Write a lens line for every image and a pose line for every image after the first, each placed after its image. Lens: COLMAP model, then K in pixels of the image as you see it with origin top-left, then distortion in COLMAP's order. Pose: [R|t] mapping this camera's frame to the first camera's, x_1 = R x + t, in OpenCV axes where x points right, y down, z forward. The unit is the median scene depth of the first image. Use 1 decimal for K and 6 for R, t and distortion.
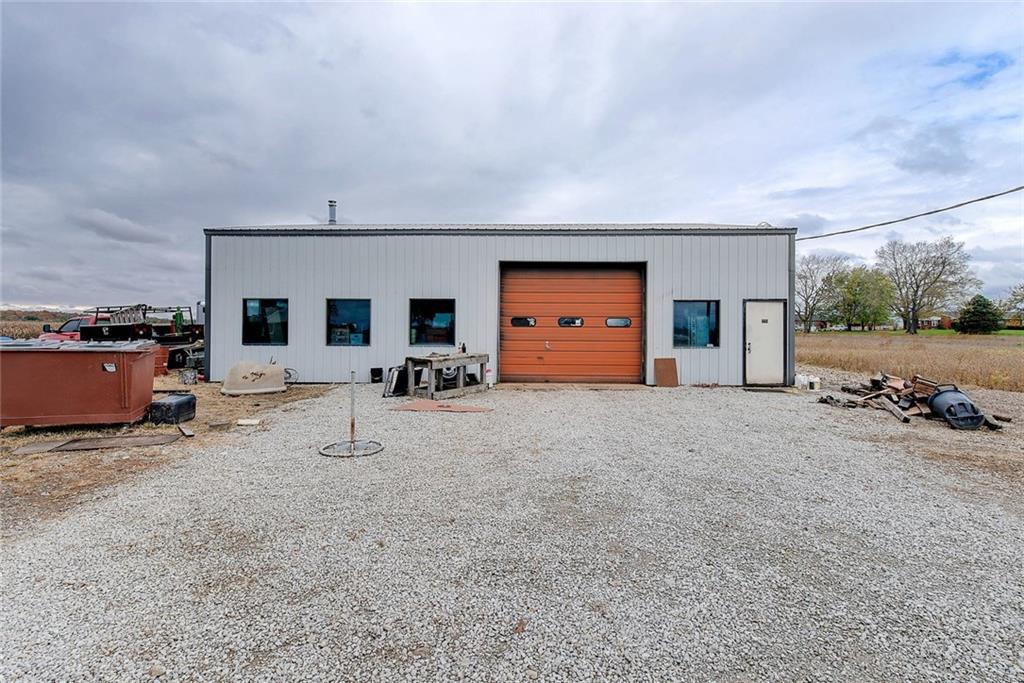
lens RADIAL K [[463.1, 0, 512.3], [0, 463.1, 339.2], [0, 0, 1]] dist [0.002144, -0.000866]
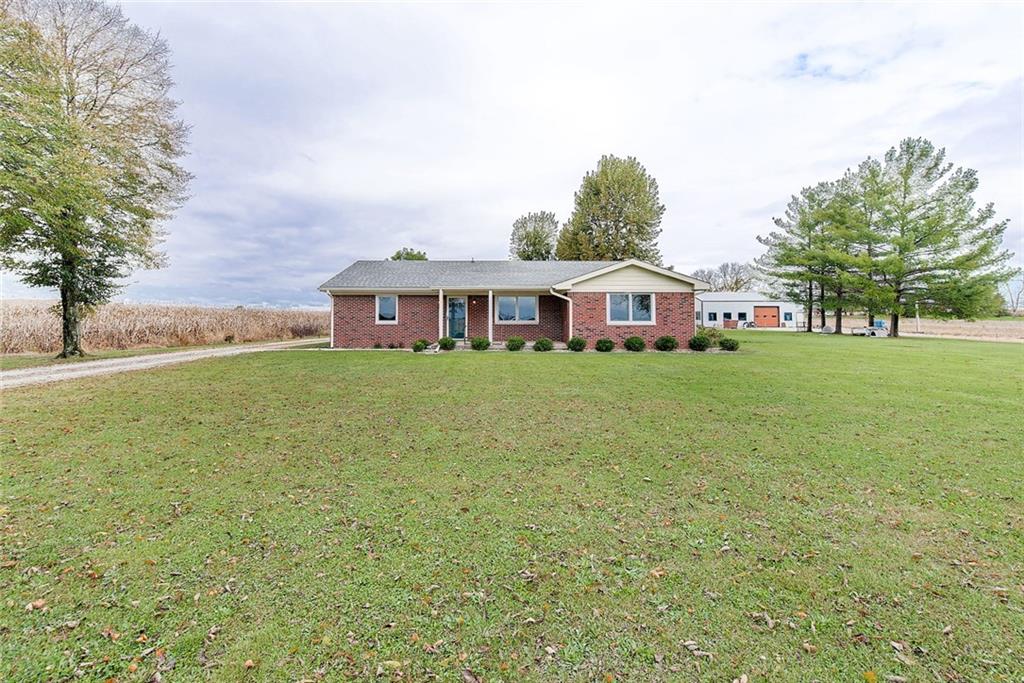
lens RADIAL K [[463.1, 0, 510.5], [0, 463.1, 343.5], [0, 0, 1]] dist [0.002144, -0.000866]
pose [[0.999460, -0.002387, -0.032775, -2.884839], [0.001896, 0.999886, -0.015004, 0.382936], [0.032807, 0.014934, 0.999350, -4.892115]]
